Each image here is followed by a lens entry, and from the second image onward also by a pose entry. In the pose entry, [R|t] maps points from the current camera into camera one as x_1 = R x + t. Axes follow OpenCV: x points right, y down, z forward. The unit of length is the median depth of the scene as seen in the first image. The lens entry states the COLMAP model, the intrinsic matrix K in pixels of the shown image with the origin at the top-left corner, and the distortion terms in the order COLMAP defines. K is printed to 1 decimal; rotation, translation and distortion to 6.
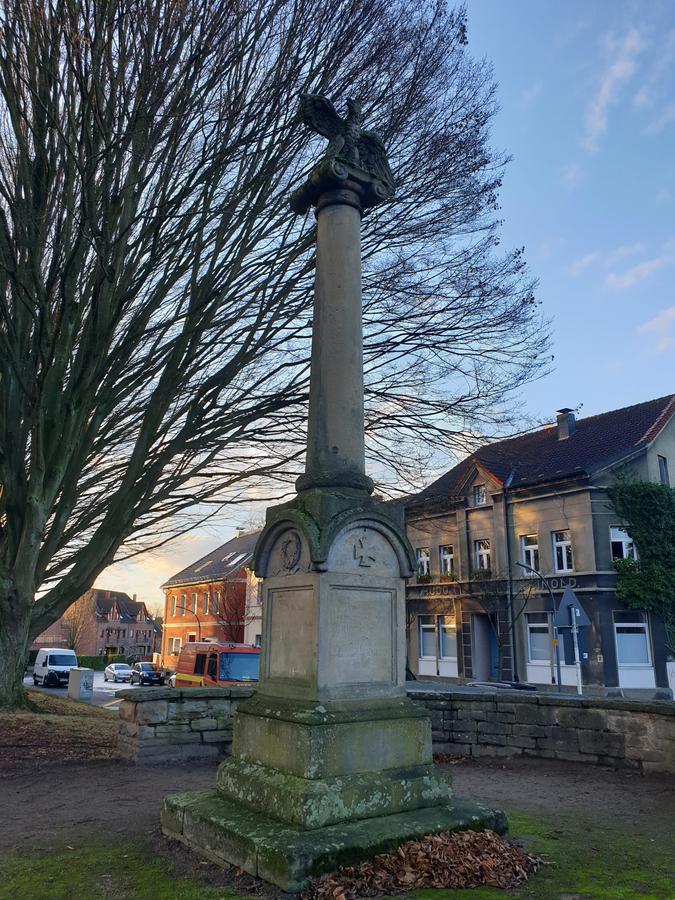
lens RADIAL K [[684.1, 0, 336.8], [0, 684.1, 449.5], [0, 0, 1]] dist [0.016199, -0.028089]
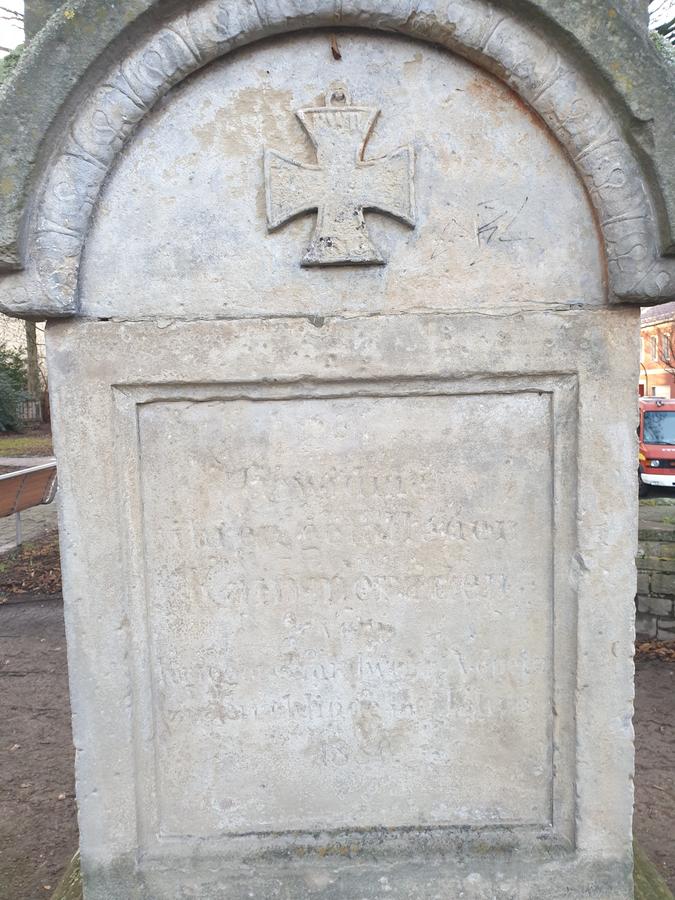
lens RADIAL K [[684.1, 0, 339.1], [0, 684.1, 448.5], [0, 0, 1]] dist [0.016199, -0.028089]
pose [[0.801233, 0.020803, -0.597991, 0.146861], [0.191122, 0.938145, 0.288715, 0.162133], [0.567009, -0.345617, 0.747697, 0.840518]]
